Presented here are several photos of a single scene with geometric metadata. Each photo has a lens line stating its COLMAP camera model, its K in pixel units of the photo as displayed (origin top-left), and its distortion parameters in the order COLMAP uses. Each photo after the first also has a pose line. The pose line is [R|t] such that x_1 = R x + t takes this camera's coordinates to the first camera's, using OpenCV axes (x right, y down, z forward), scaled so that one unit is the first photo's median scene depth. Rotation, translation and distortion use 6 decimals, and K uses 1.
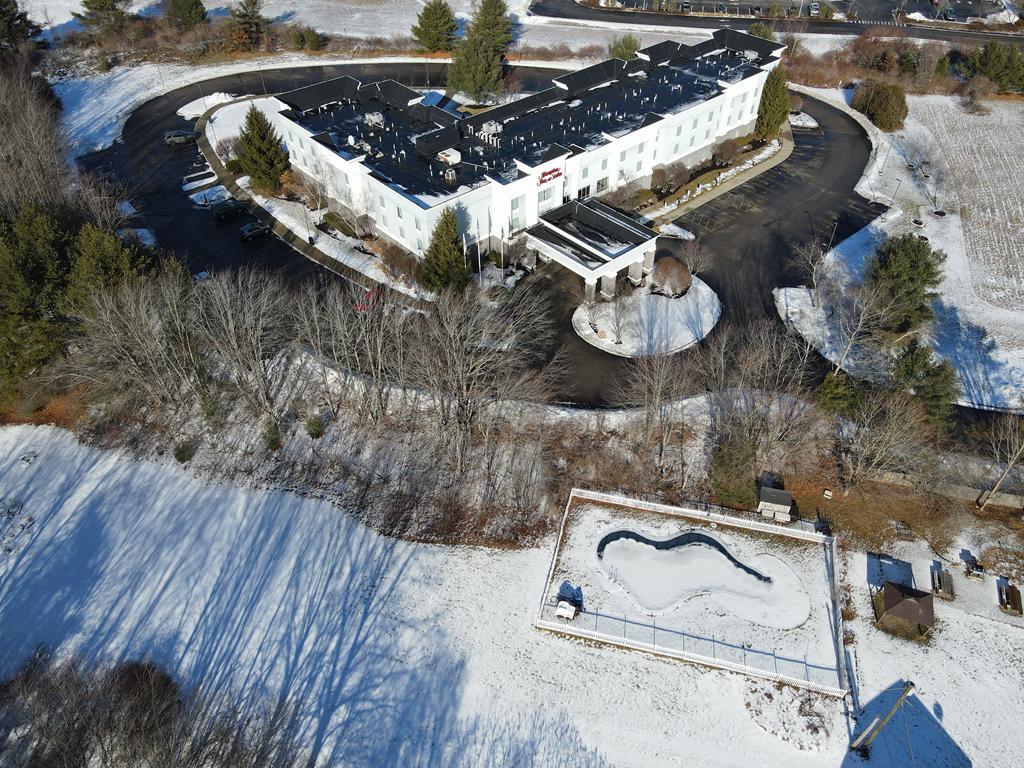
lens RADIAL K [[745.1, 0, 517.7], [0, 745.1, 382.3], [0, 0, 1]] dist [0.014562, 0.009599]
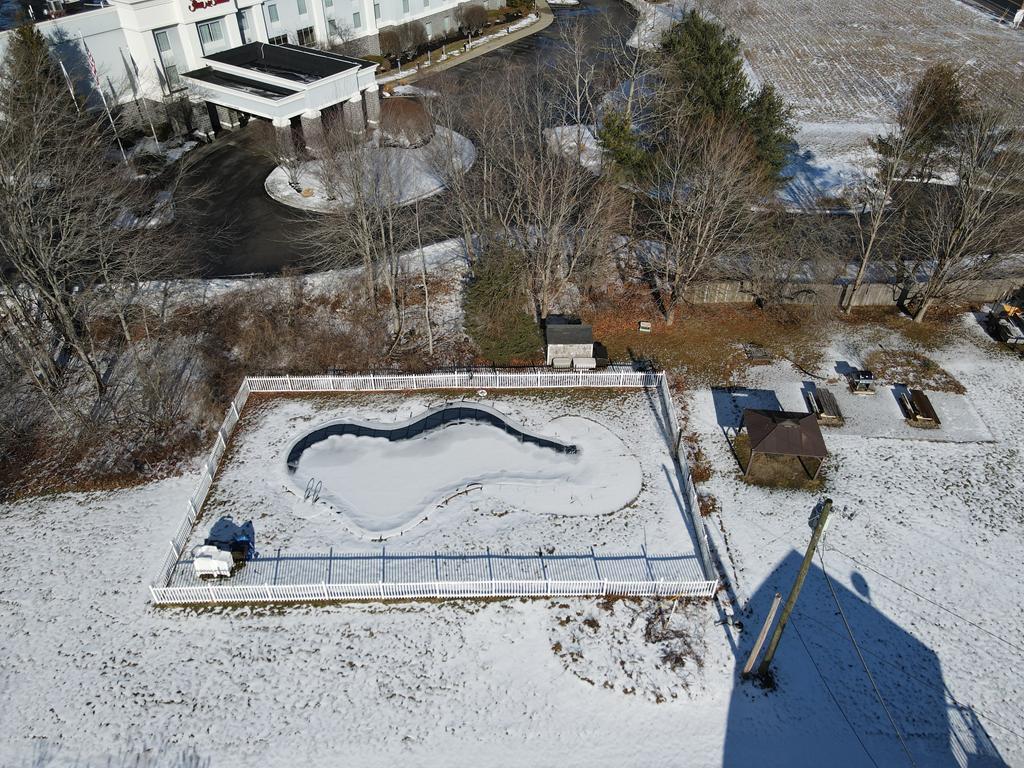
lens RADIAL K [[745.1, 0, 517.7], [0, 745.1, 382.3], [0, 0, 1]] dist [0.014562, 0.009599]
pose [[0.965994, -0.162564, 0.201066, 0.177027], [0.174435, 0.983743, -0.042685, 0.227161], [-0.190859, 0.076306, 0.978647, 0.404470]]
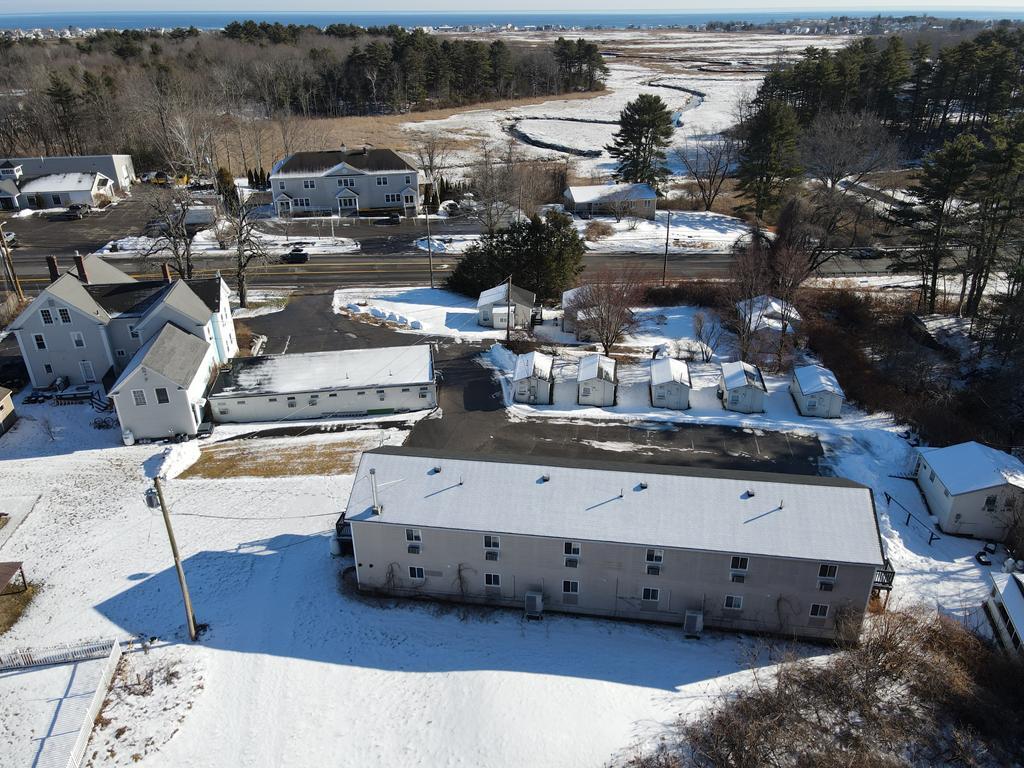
lens RADIAL K [[745.1, 0, 517.7], [0, 745.1, 382.3], [0, 0, 1]] dist [0.014562, 0.009599]
pose [[-0.424442, -0.408015, 0.808315, -0.171005], [0.609255, 0.531702, 0.588305, 0.083277], [-0.669819, 0.742171, 0.022908, 0.477139]]
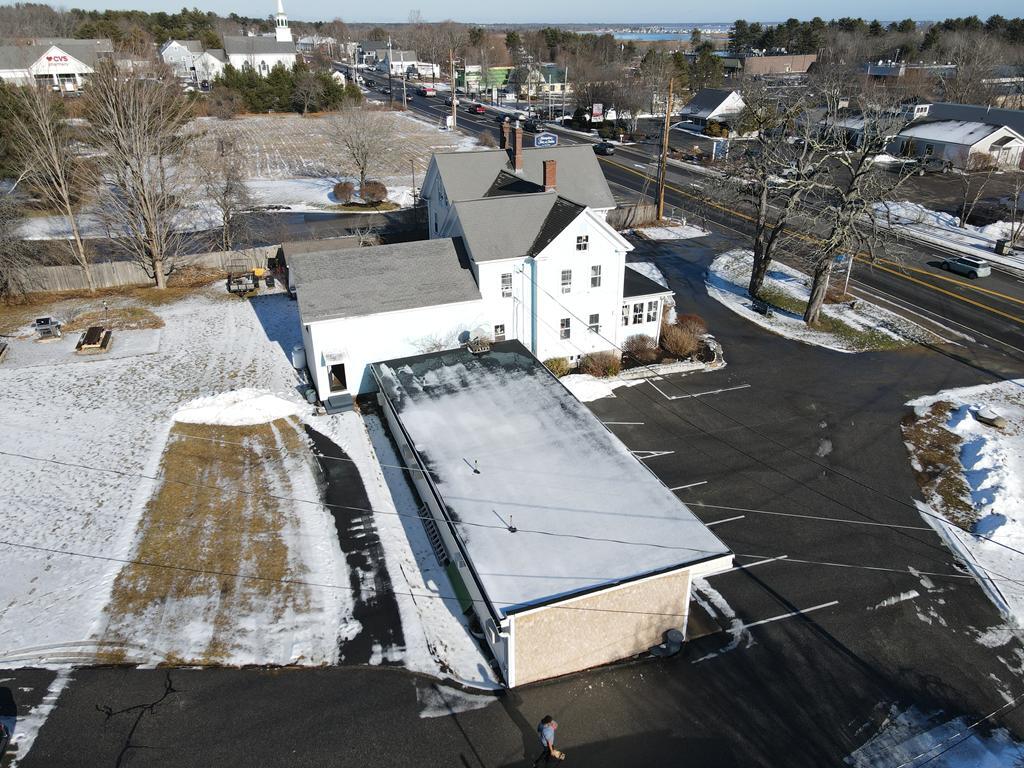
lens RADIAL K [[745.1, 0, 517.7], [0, 745.1, 382.3], [0, 0, 1]] dist [0.014562, 0.009599]
pose [[0.791837, -0.270417, 0.547603, 0.564137], [0.413811, 0.896998, -0.155418, 0.577321], [-0.449171, 0.349670, 0.822178, 0.267182]]
